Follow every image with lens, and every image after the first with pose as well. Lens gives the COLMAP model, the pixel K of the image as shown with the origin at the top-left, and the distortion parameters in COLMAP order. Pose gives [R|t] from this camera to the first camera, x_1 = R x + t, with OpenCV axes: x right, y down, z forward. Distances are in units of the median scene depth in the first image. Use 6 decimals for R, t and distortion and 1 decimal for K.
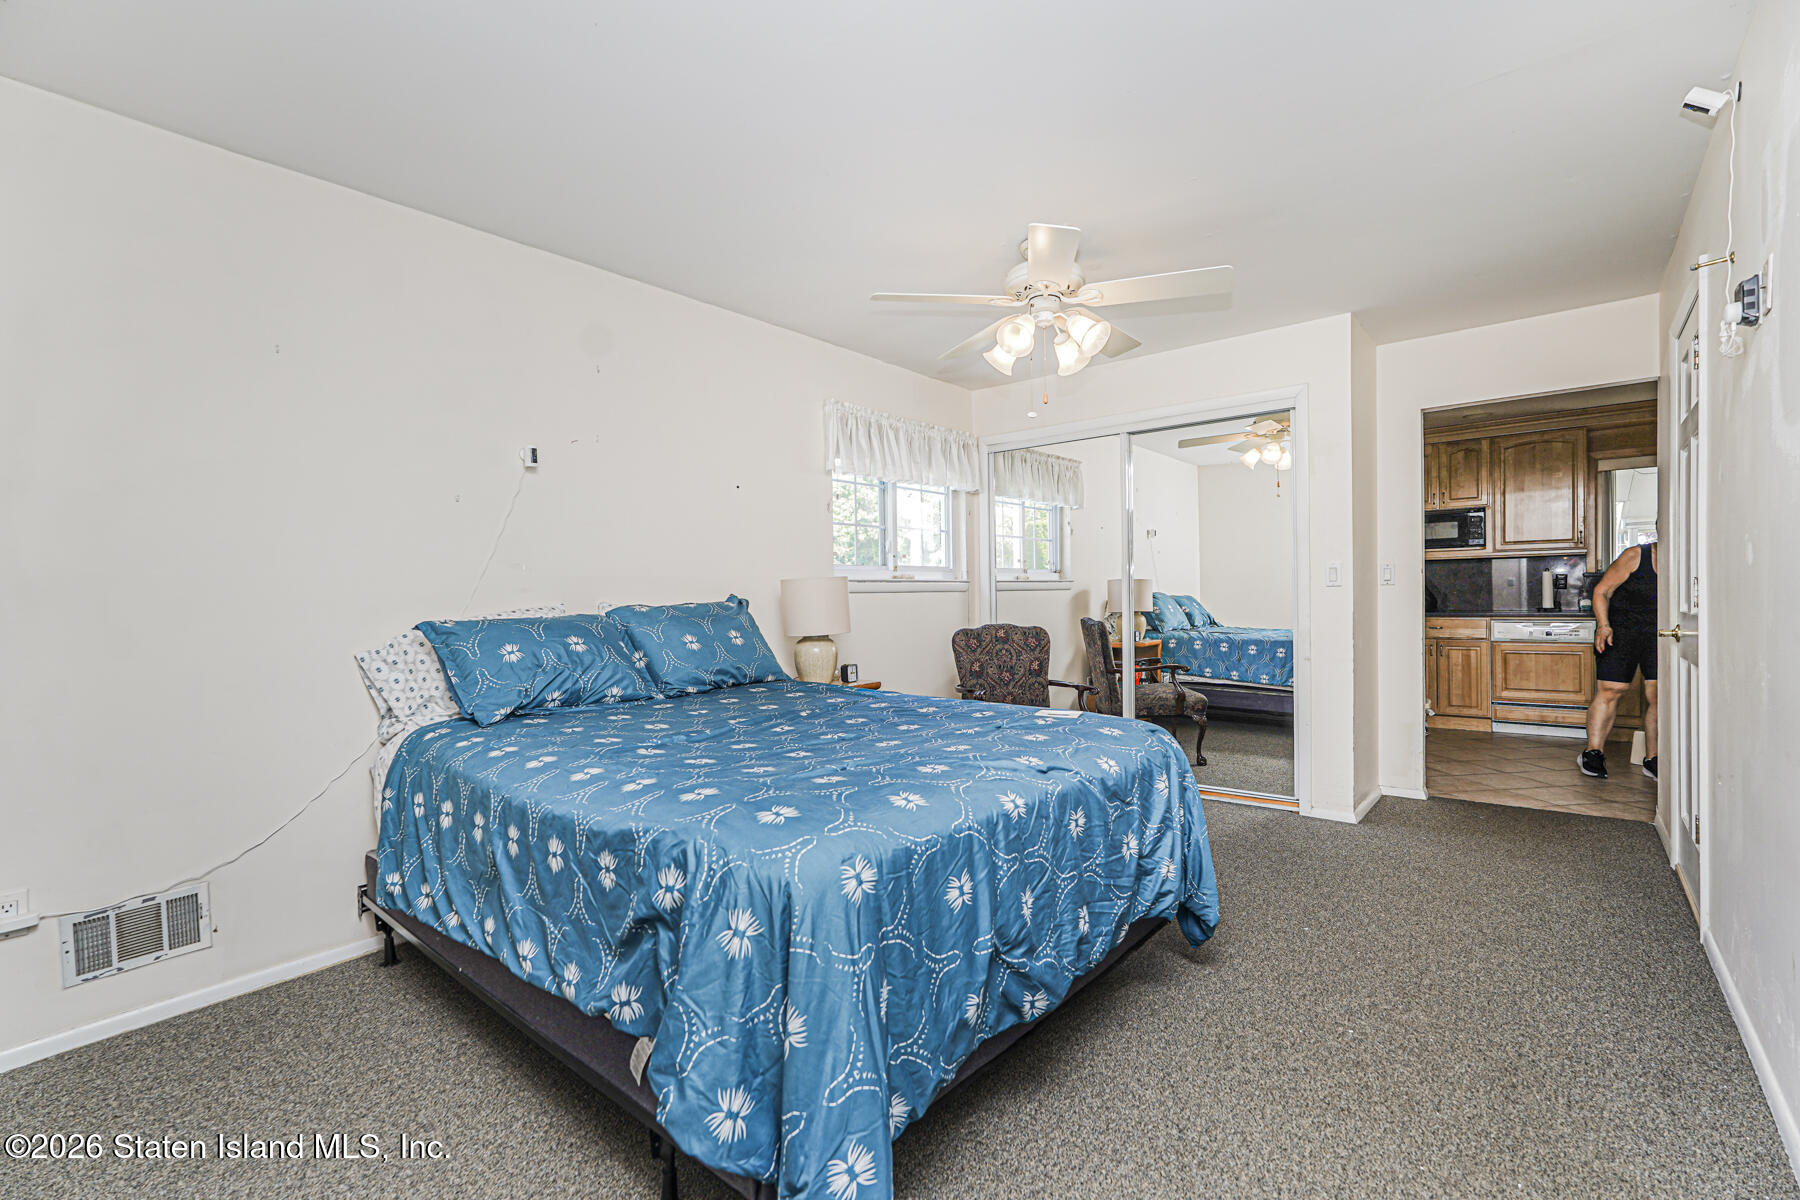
lens RADIAL K [[788.1, 0, 889.4], [0, 788.1, 604.3], [0, 0, 1]] dist [-0.016499, 0.007588]
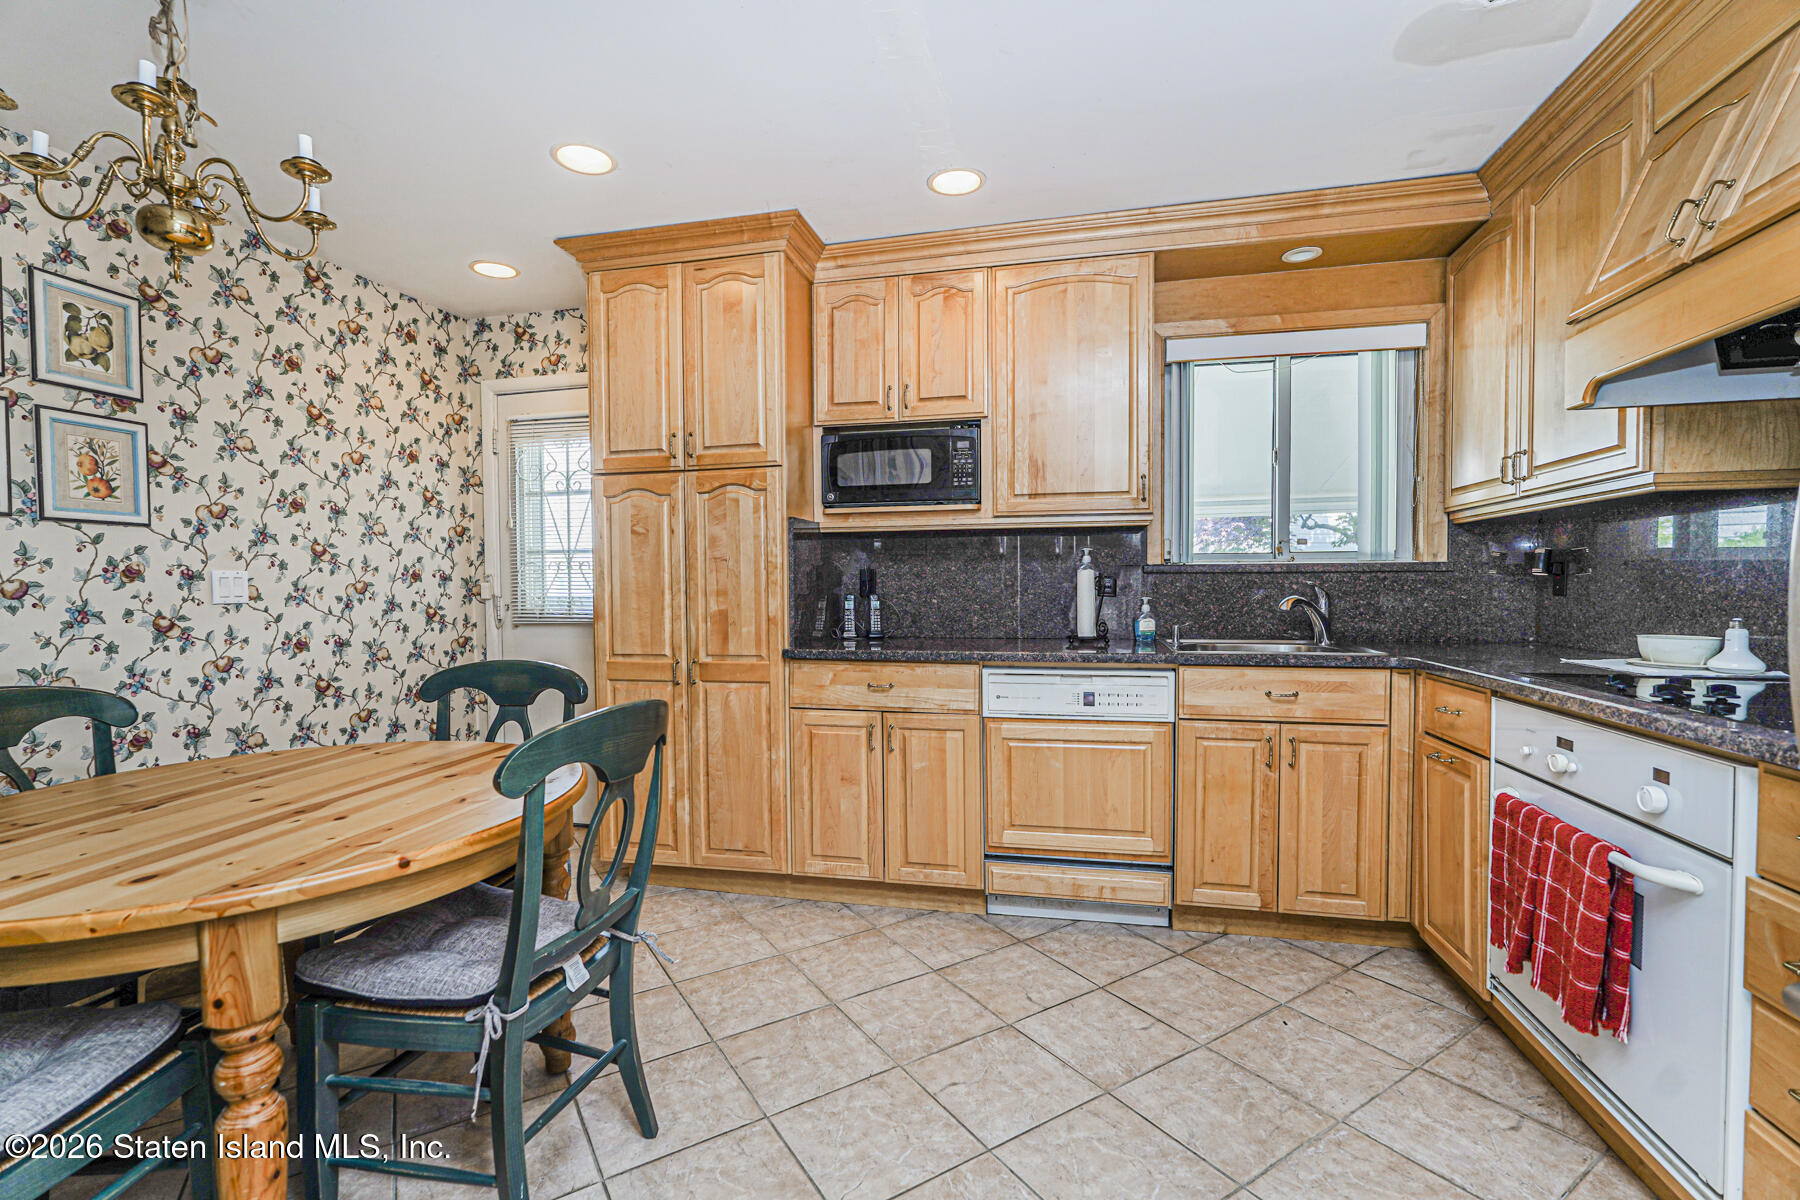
lens RADIAL K [[788.1, 0, 904.7], [0, 788.1, 603.1], [0, 0, 1]] dist [-0.016499, 0.007588]
pose [[0.892613, -0.004262, 0.450804, 0.532774], [0.000182, 0.999959, 0.009092, -0.020182], [-0.450824, -0.008034, 0.892577, 0.629649]]
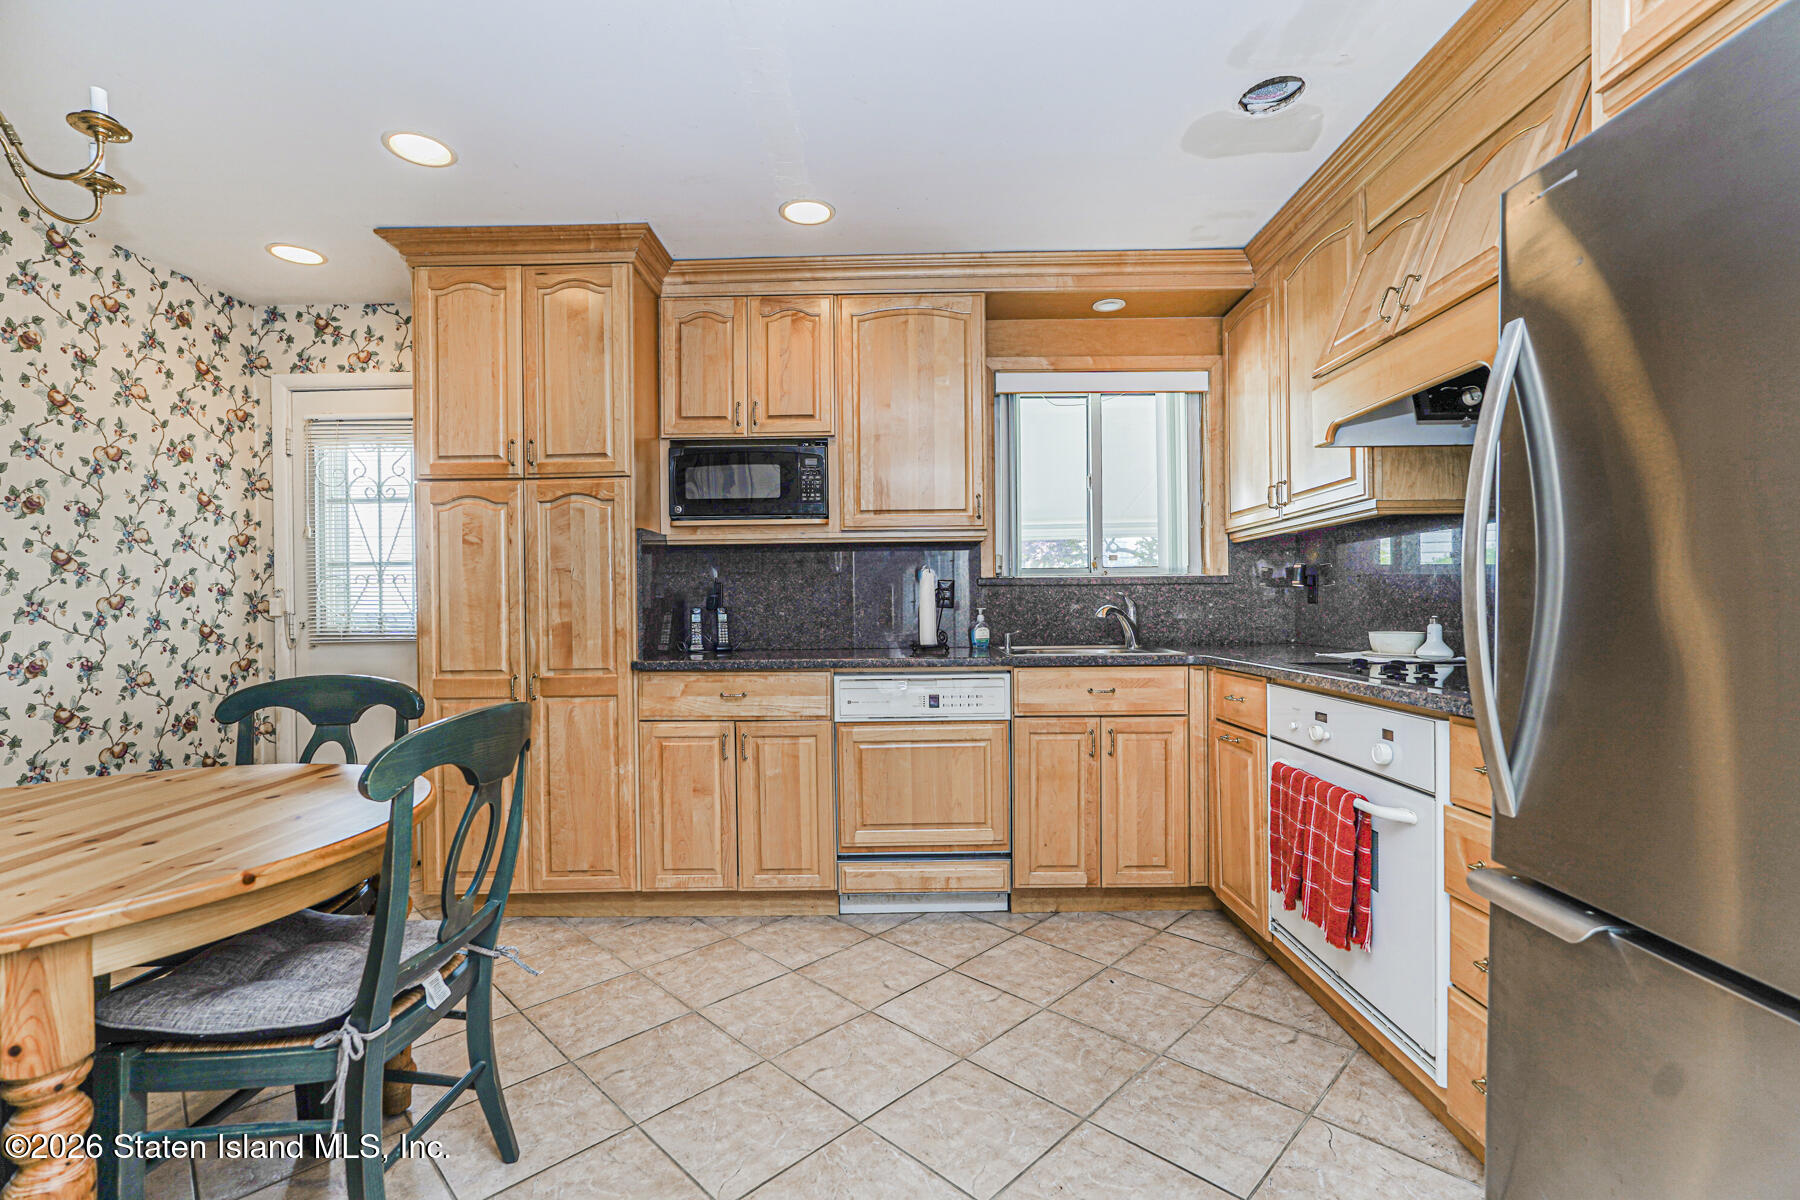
lens RADIAL K [[788.1, 0, 904.5], [0, 788.1, 603.6], [0, 0, 1]] dist [-0.016499, 0.007588]
pose [[0.772548, 0.005123, 0.634936, 0.510589], [0.009620, 0.999758, -0.019772, -0.012050], [-0.634884, 0.021383, 0.772312, 0.621896]]
